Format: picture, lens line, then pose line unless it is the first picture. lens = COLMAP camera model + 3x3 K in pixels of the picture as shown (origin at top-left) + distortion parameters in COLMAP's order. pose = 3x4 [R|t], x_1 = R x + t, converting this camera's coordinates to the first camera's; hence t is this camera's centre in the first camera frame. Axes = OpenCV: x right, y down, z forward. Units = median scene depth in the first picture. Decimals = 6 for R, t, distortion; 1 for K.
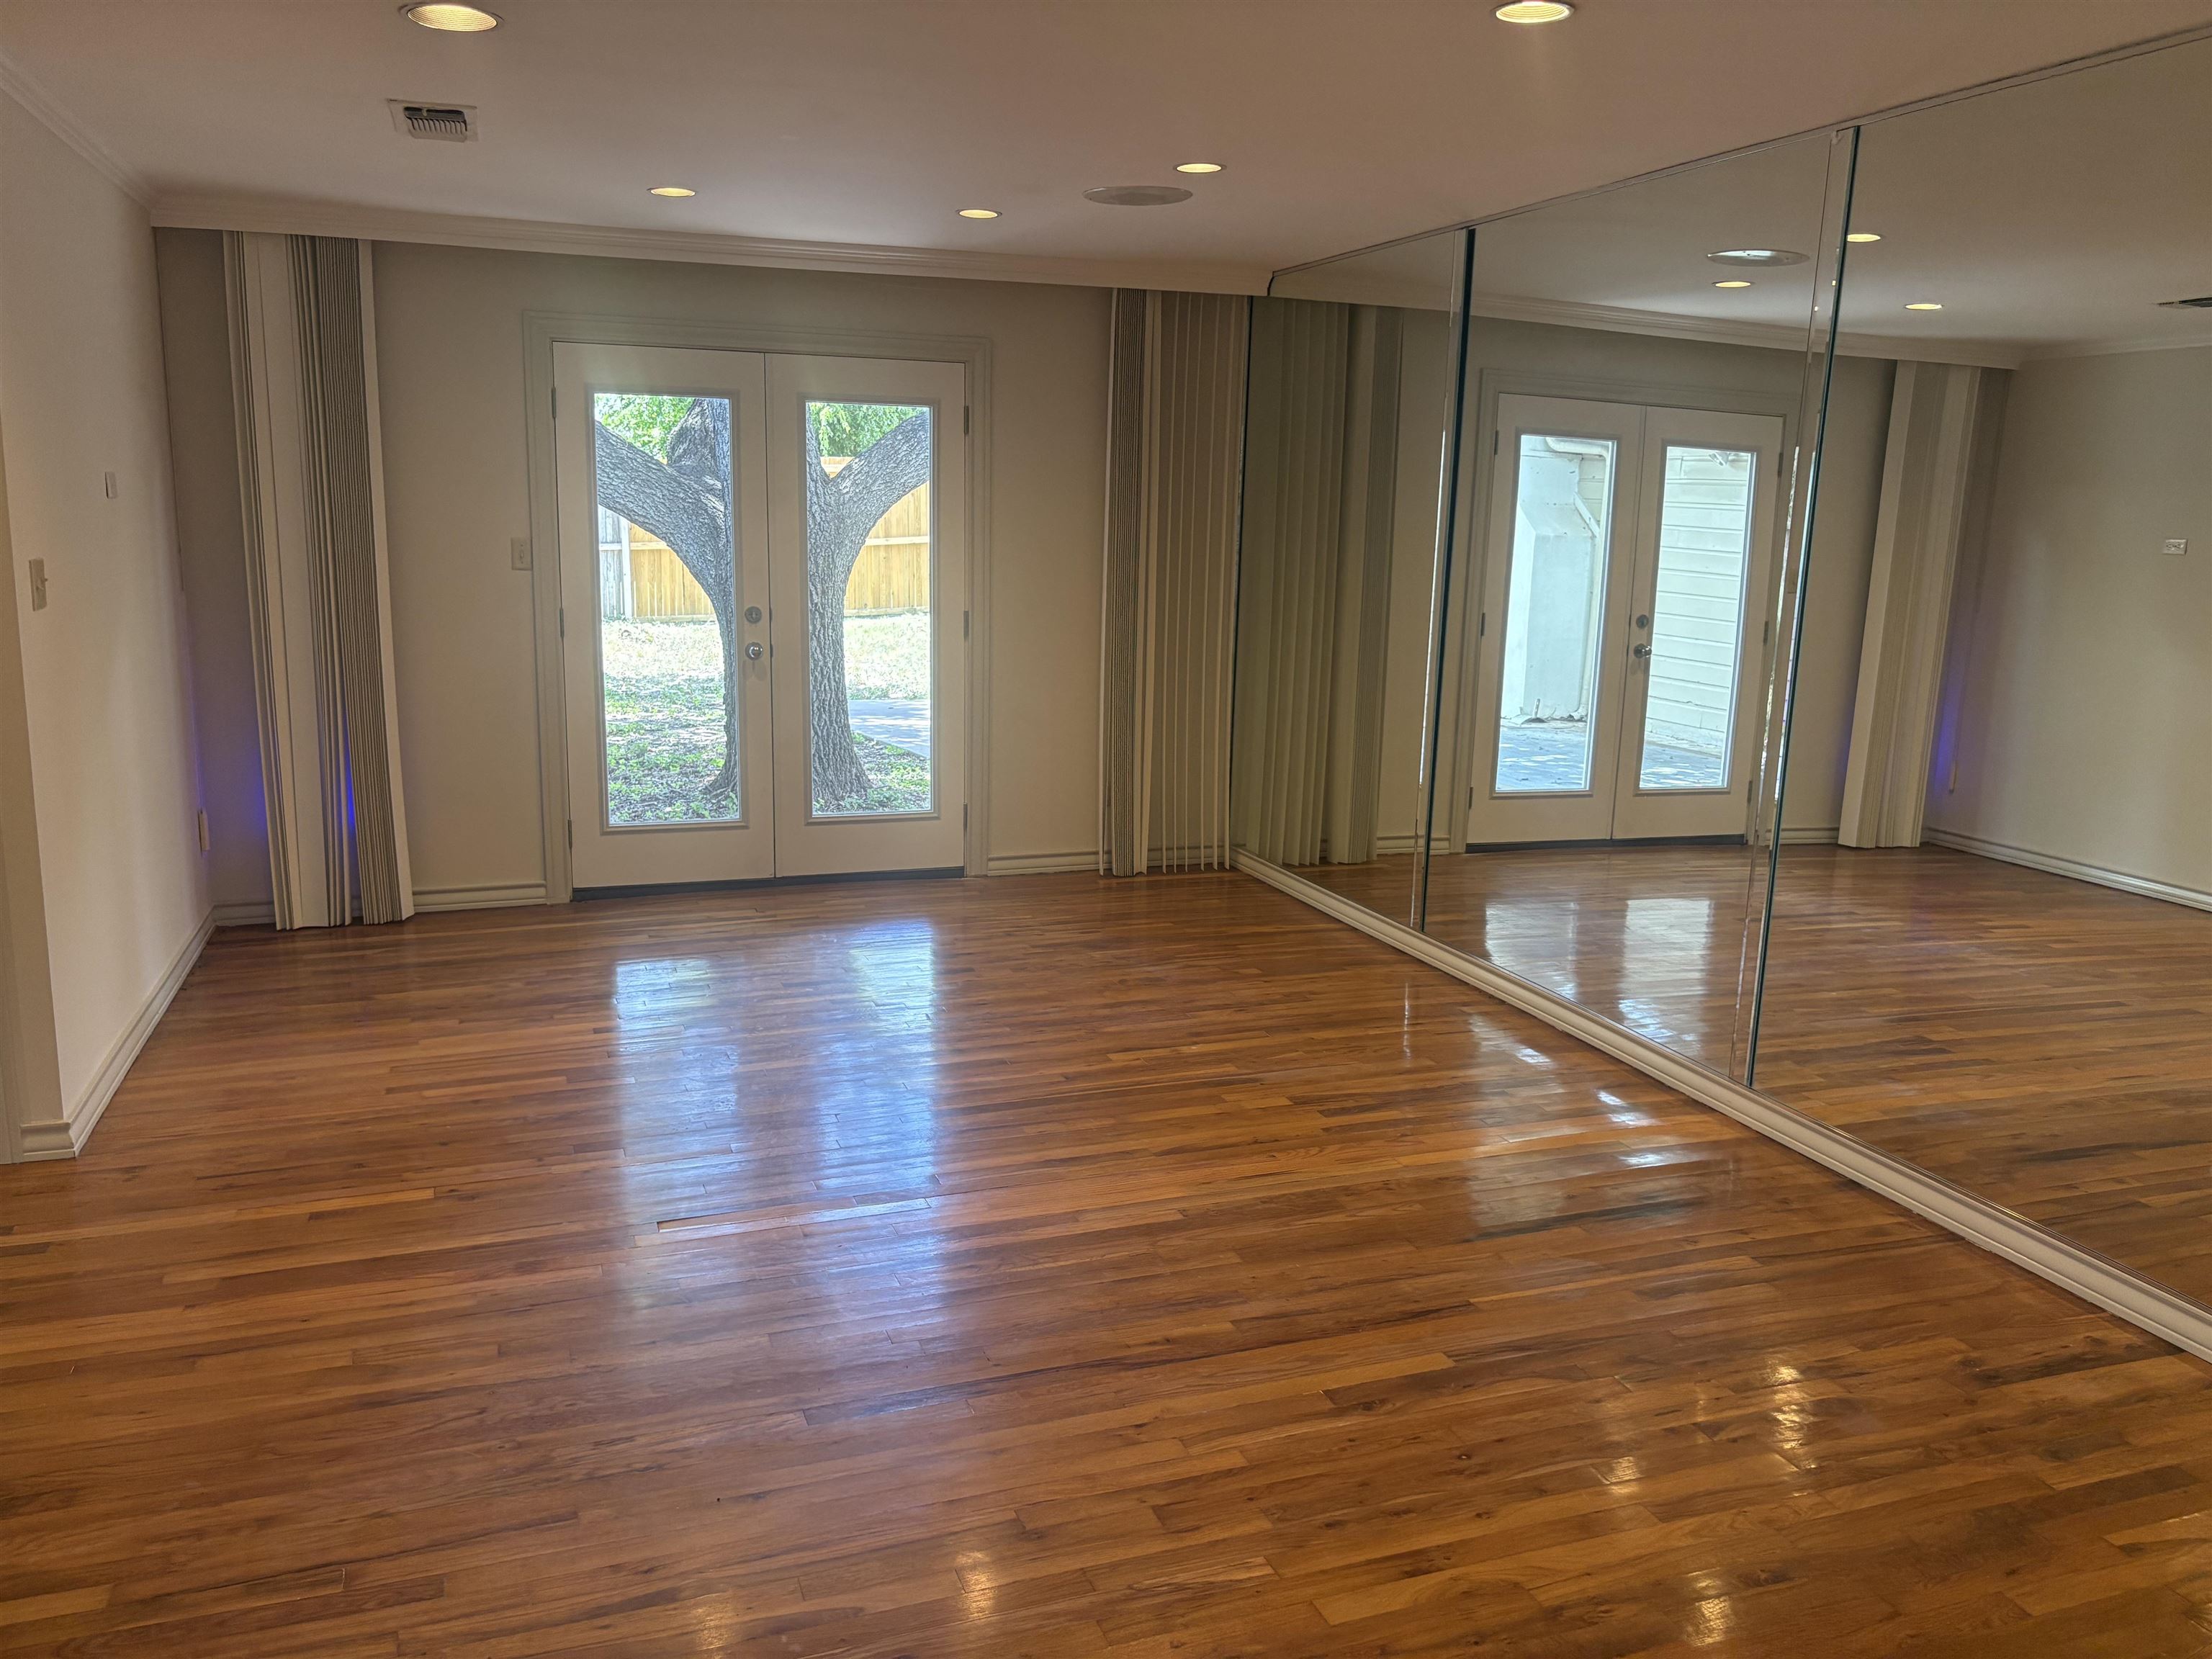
lens RADIAL K [[1681.1, 0, 1100.0], [0, 1681.1, 834.3], [0, 0, 1]] dist [0.033819, -0.045662]
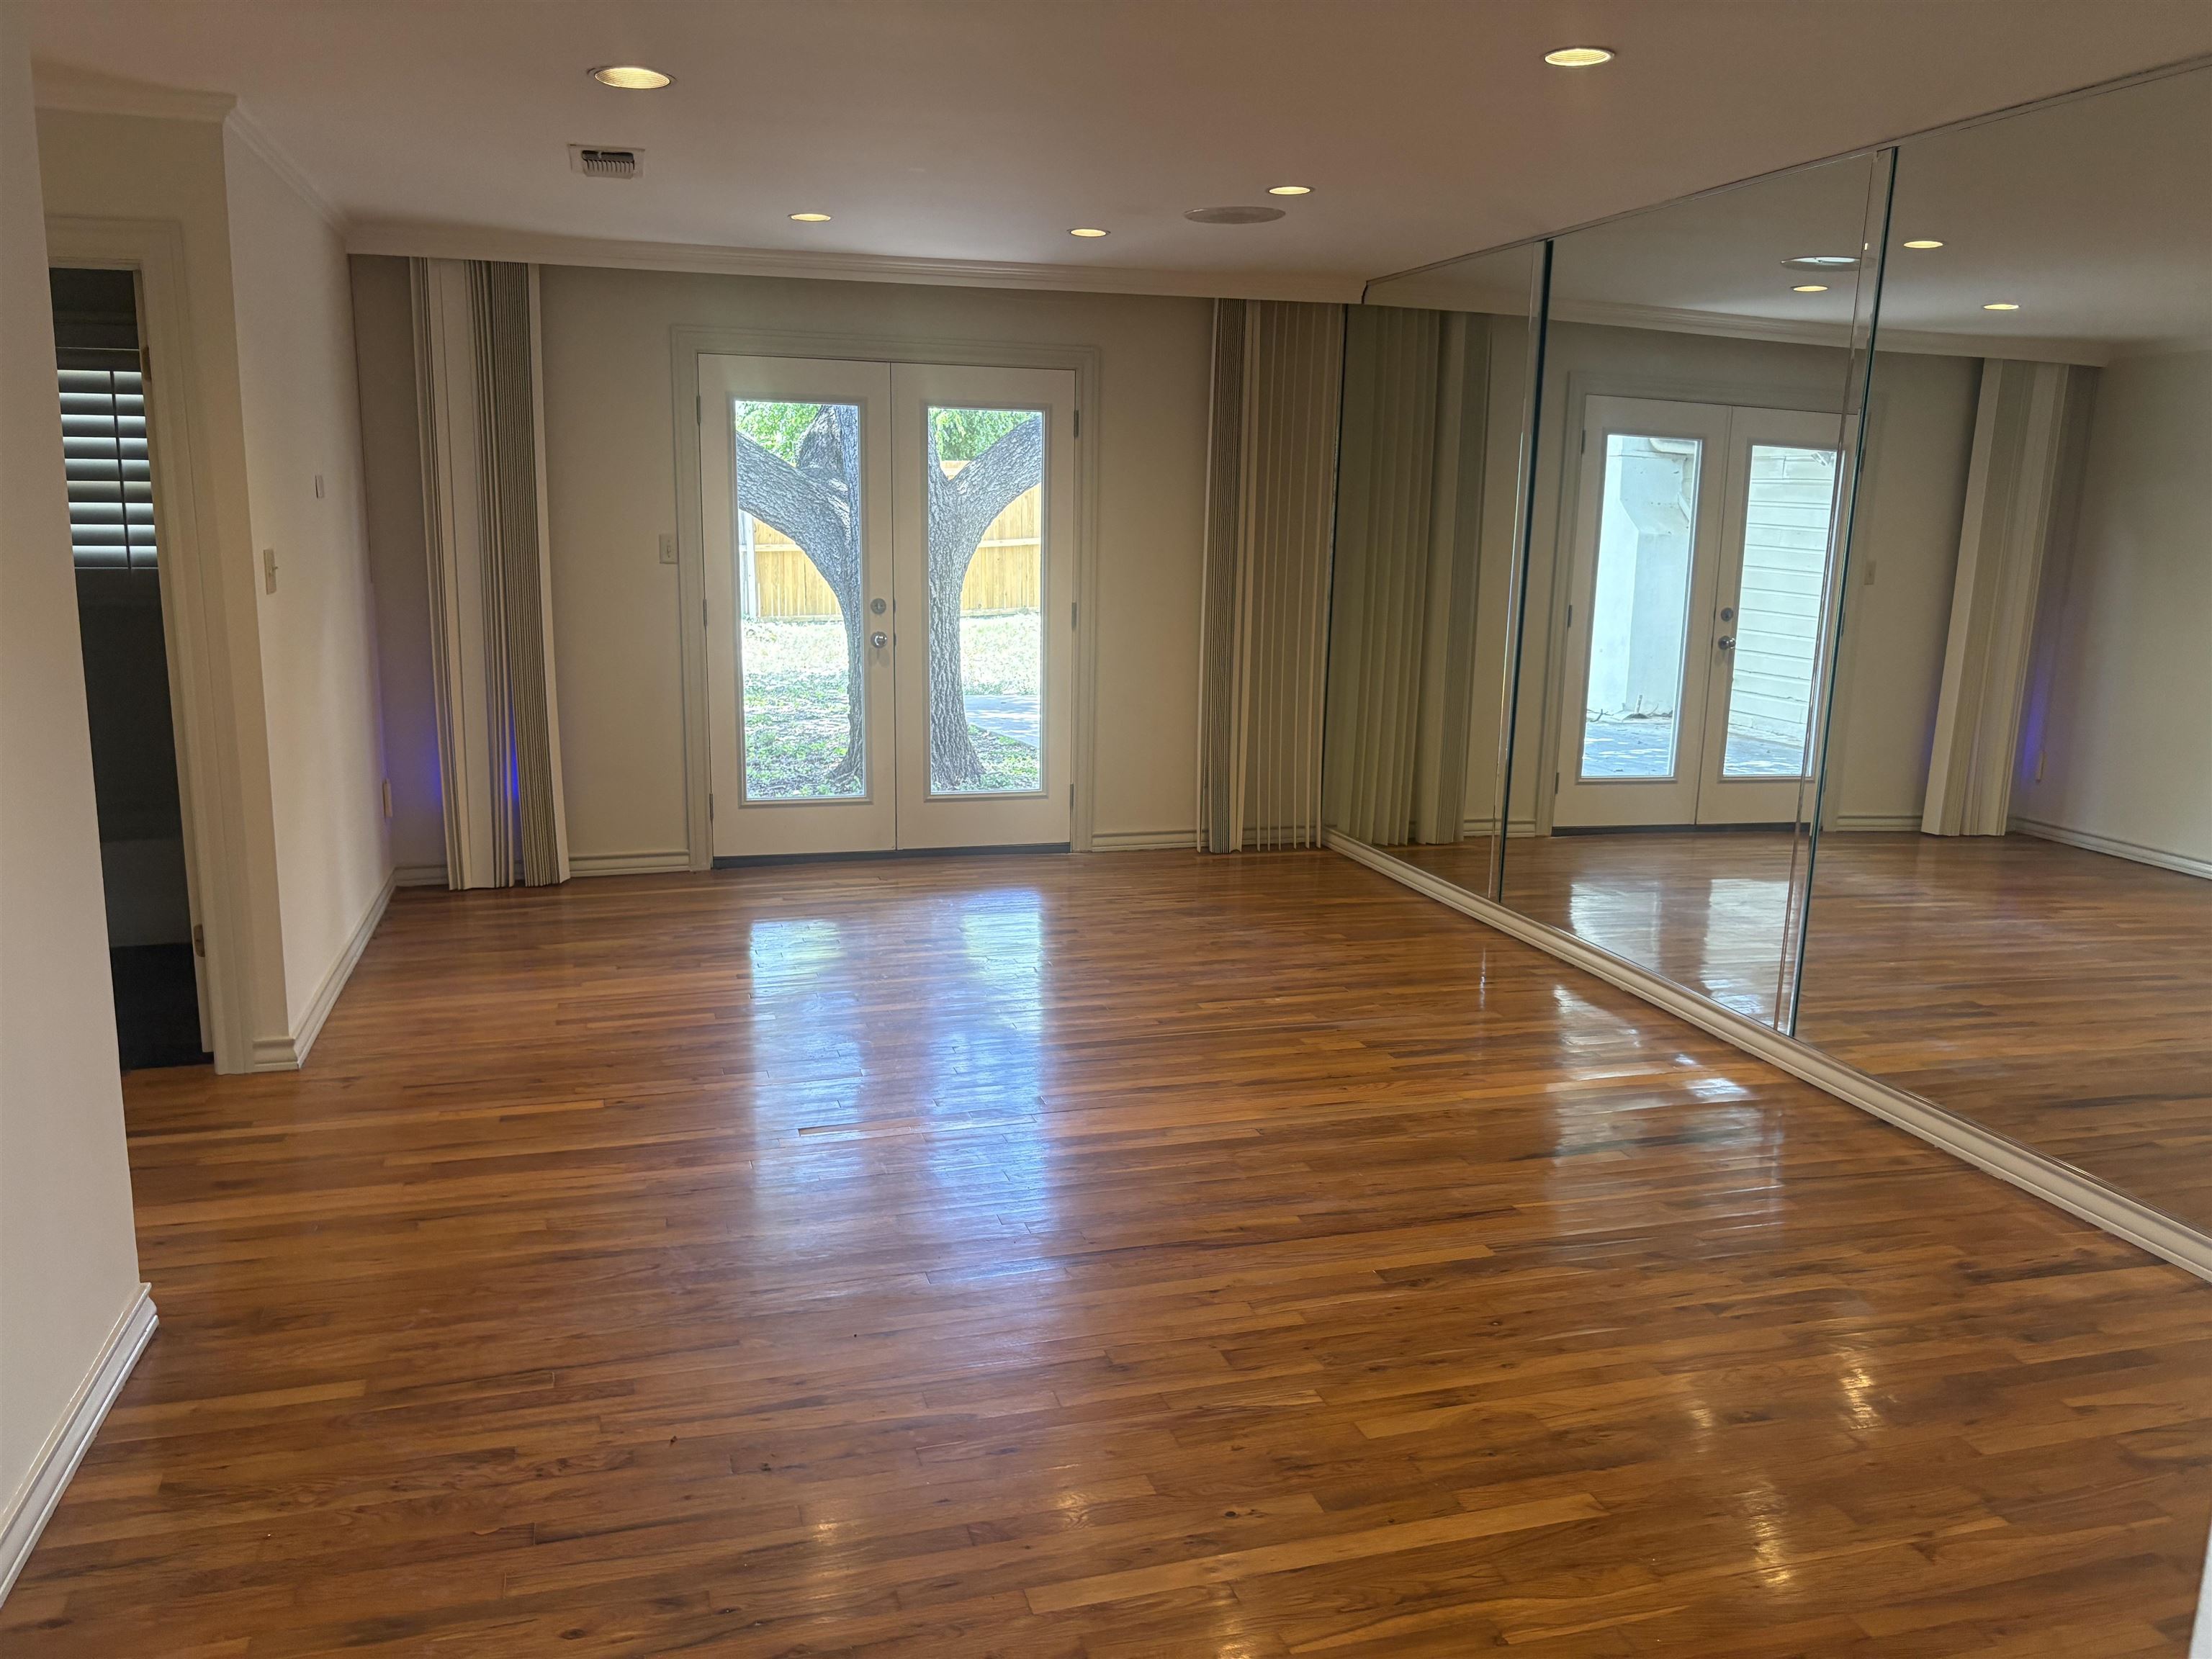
lens RADIAL K [[1681.1, 0, 1108.8], [0, 1681.1, 844.5], [0, 0, 1]] dist [0.033819, -0.045662]
pose [[0.998145, 0.008351, -0.060301, 0.011705], [-0.008122, 0.999959, 0.004054, 0.024148], [0.060332, -0.003556, 0.998172, -0.097656]]
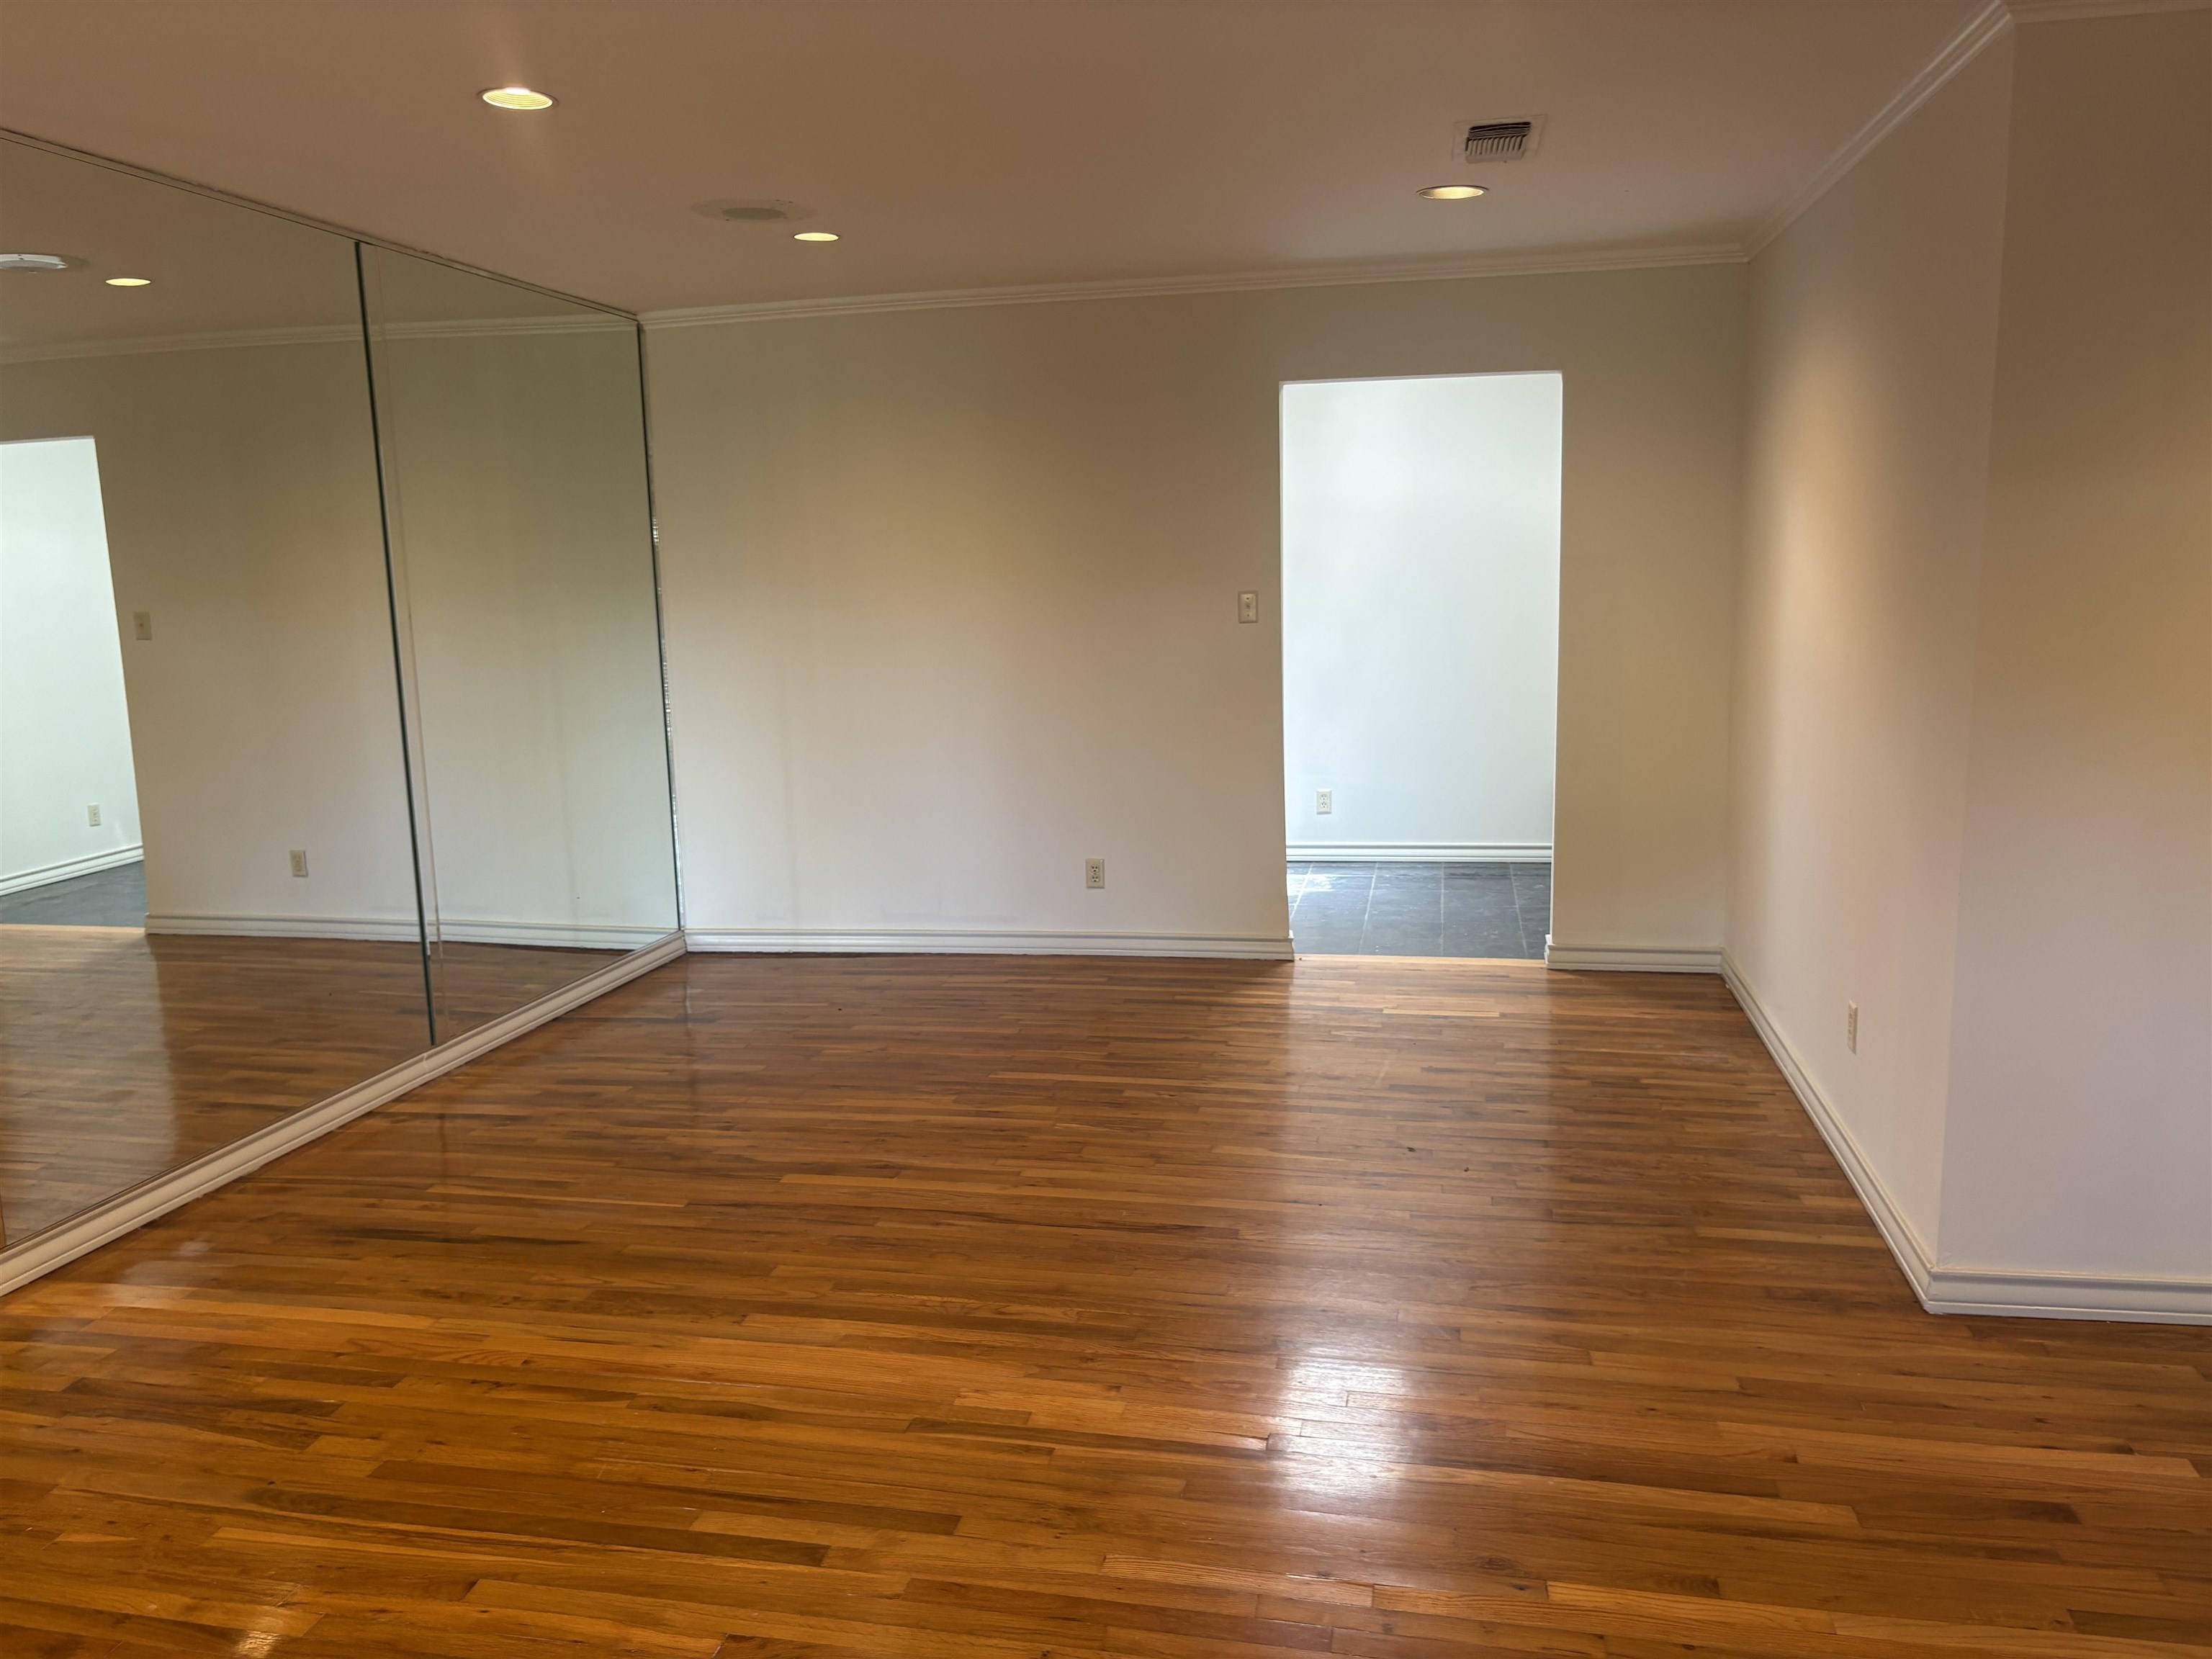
lens RADIAL K [[1681.1, 0, 1109.4], [0, 1681.1, 829.5], [0, 0, 1]] dist [0.033819, -0.045662]
pose [[-0.855165, -0.090939, 0.510316, -0.454125], [0.097177, 0.938909, 0.330160, -0.247475], [-0.509165, 0.331932, -0.794085, 1.234195]]
